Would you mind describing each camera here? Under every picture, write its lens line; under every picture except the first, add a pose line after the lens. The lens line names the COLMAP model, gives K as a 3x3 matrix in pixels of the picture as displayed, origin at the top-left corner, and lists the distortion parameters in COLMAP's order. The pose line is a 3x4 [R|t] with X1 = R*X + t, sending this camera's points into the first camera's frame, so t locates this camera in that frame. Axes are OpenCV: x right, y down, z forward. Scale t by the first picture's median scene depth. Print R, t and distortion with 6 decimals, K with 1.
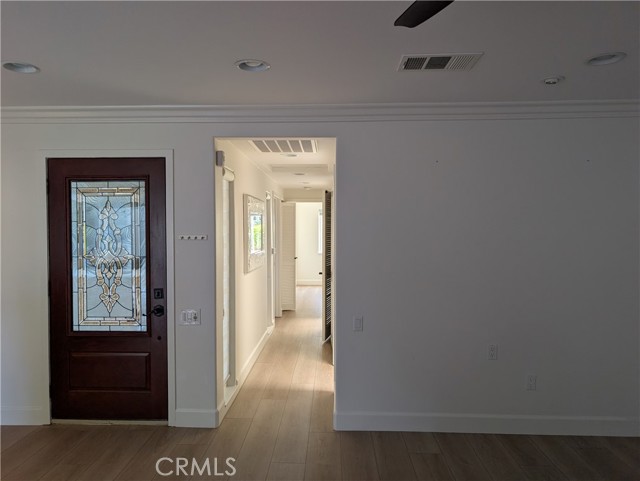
lens RADIAL K [[458.6, 0, 319.4], [0, 458.6, 237.5], [0, 0, 1]] dist [0.039518, -0.034977]
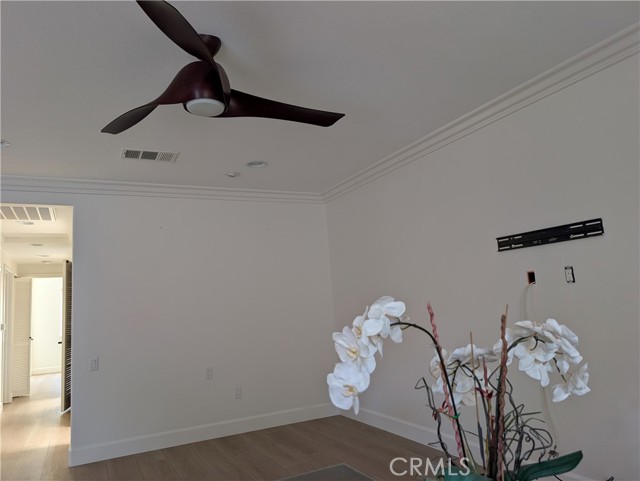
lens RADIAL K [[458.6, 0, 316.5], [0, 458.6, 243.5], [0, 0, 1]] dist [0.039518, -0.034977]
pose [[0.878581, 0.007659, 0.477532, 0.011314], [0.075031, 0.985242, -0.153847, 0.064815], [-0.471663, 0.170996, 0.865040, -0.188527]]
